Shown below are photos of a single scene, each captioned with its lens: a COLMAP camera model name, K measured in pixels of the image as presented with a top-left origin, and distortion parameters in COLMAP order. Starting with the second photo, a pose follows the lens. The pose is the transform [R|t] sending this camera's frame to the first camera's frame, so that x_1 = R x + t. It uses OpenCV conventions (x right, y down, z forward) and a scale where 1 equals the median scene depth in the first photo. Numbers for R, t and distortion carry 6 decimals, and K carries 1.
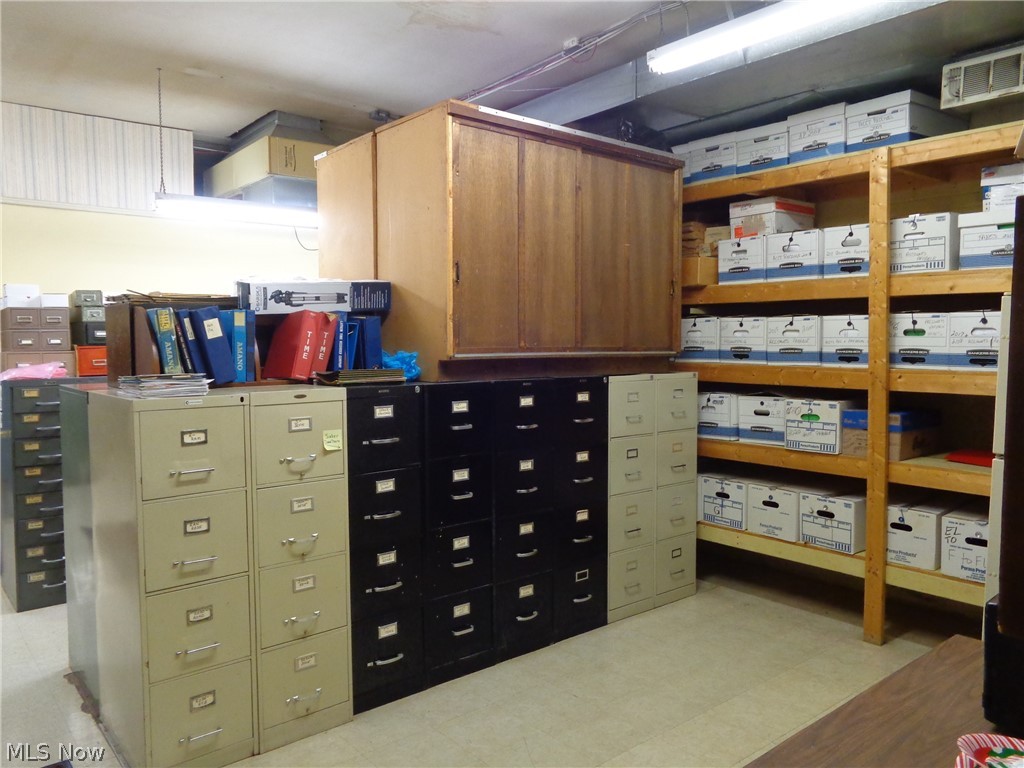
lens RADIAL K [[771.0, 0, 512.3], [0, 771.0, 390.5], [0, 0, 1]] dist [0.005811, 0.000585]
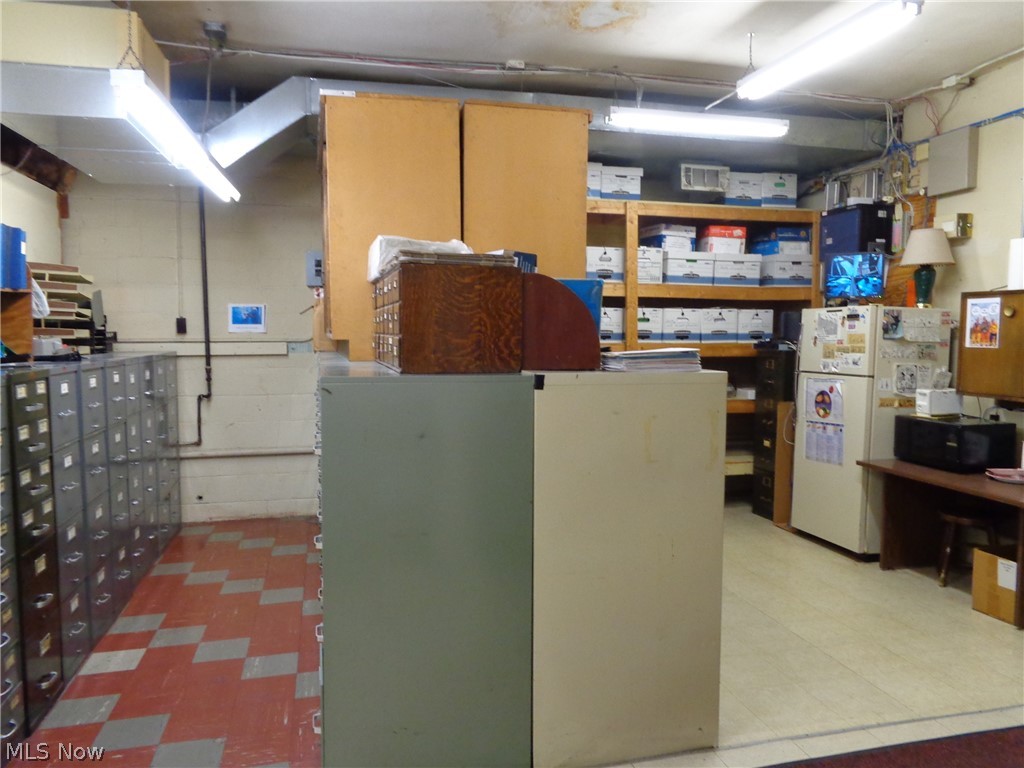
lens RADIAL K [[771.0, 0, 514.9], [0, 771.0, 380.2], [0, 0, 1]] dist [0.005811, 0.000585]
pose [[0.426282, -0.057158, 0.902783, -1.054388], [0.053443, 0.997850, 0.037941, -0.025587], [-0.903010, 0.032074, 0.428420, 0.562888]]
